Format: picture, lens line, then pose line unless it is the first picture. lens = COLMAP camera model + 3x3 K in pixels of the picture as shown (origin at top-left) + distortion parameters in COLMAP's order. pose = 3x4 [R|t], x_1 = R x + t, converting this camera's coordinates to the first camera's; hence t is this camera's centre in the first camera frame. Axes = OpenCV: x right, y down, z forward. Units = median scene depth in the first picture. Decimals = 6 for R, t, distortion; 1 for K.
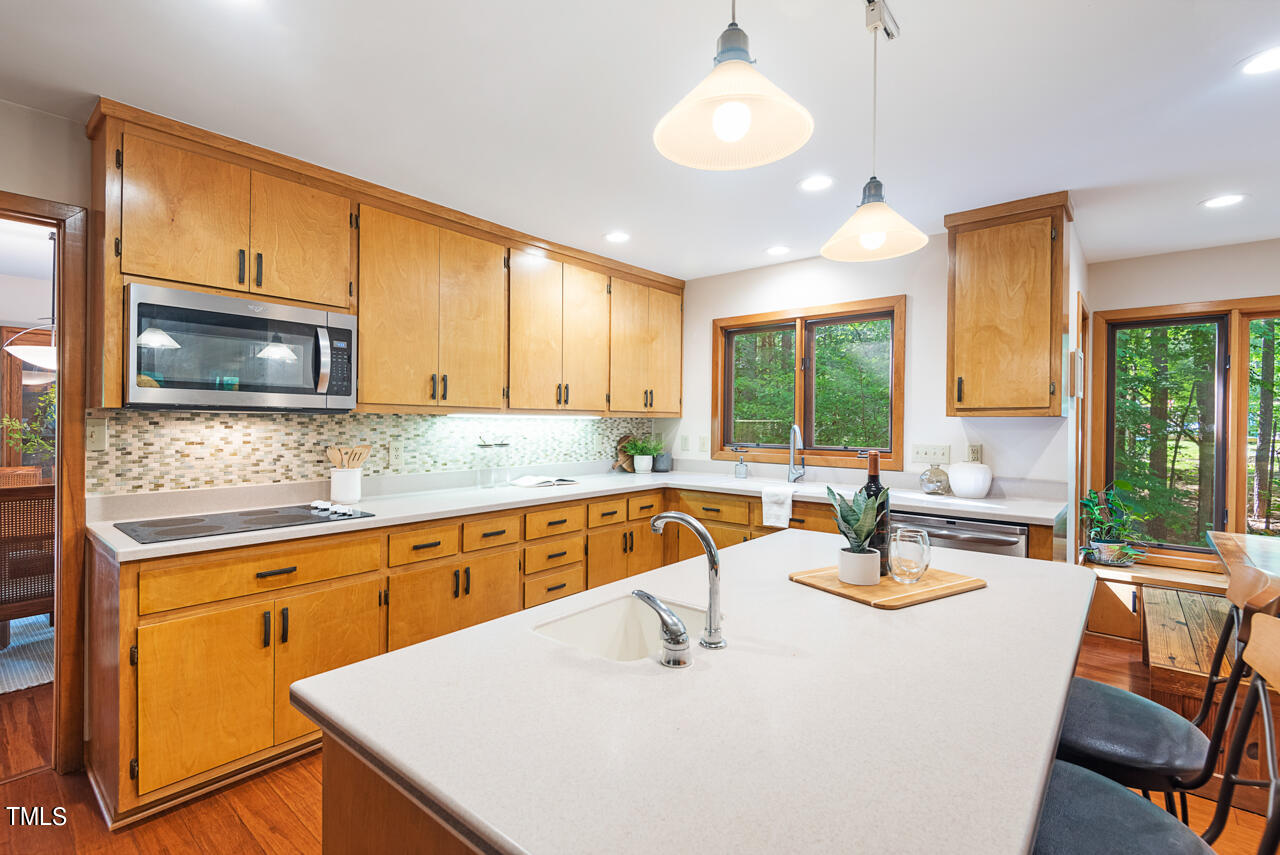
lens RADIAL K [[583.1, 0, 644.6], [0, 583.1, 425.4], [0, 0, 1]] dist [0.030865, -0.018755]
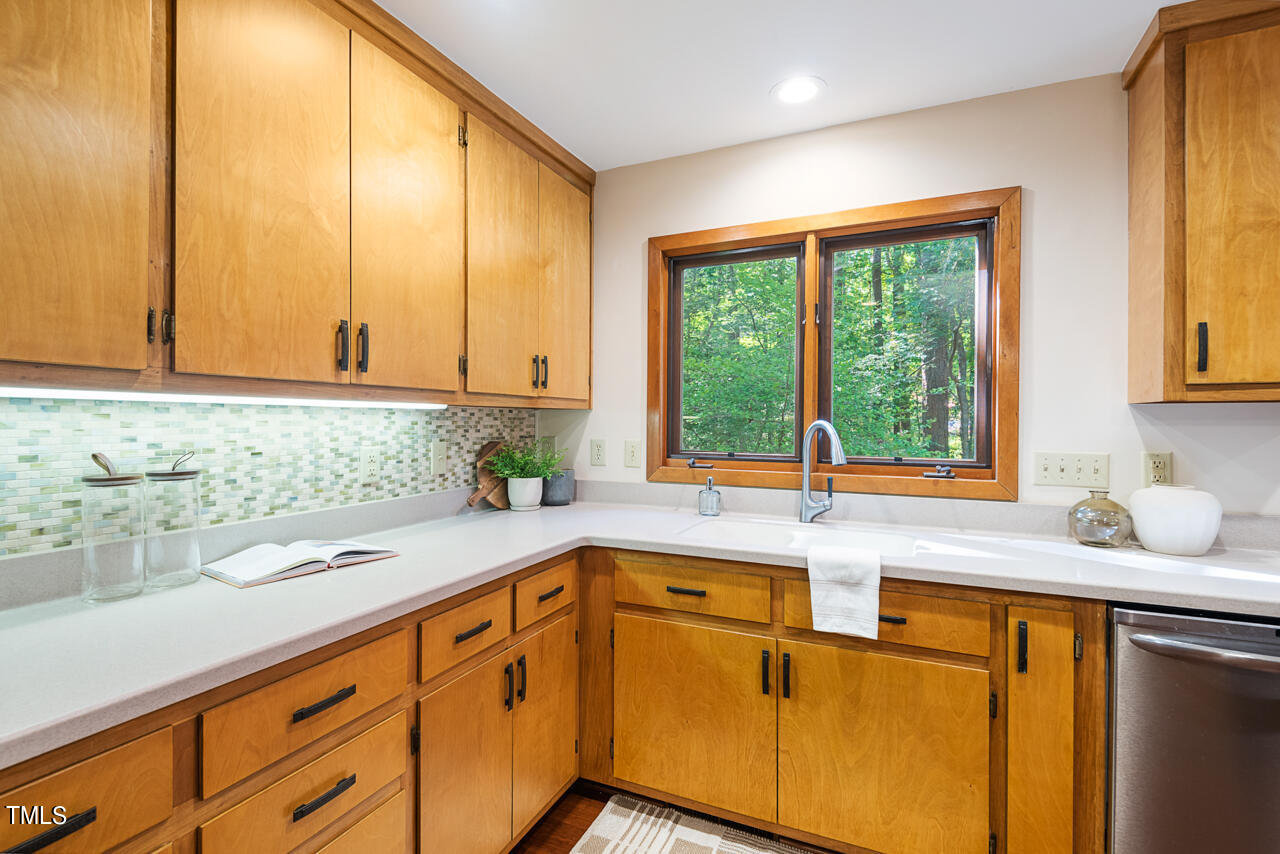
lens RADIAL K [[583.1, 0, 644.5], [0, 583.1, 423.8], [0, 0, 1]] dist [0.030865, -0.018755]
pose [[0.962009, -0.005170, 0.272969, -0.059366], [0.005402, 0.999985, -0.000099, 0.002470], [-0.272964, 0.001570, 0.962023, 0.587554]]
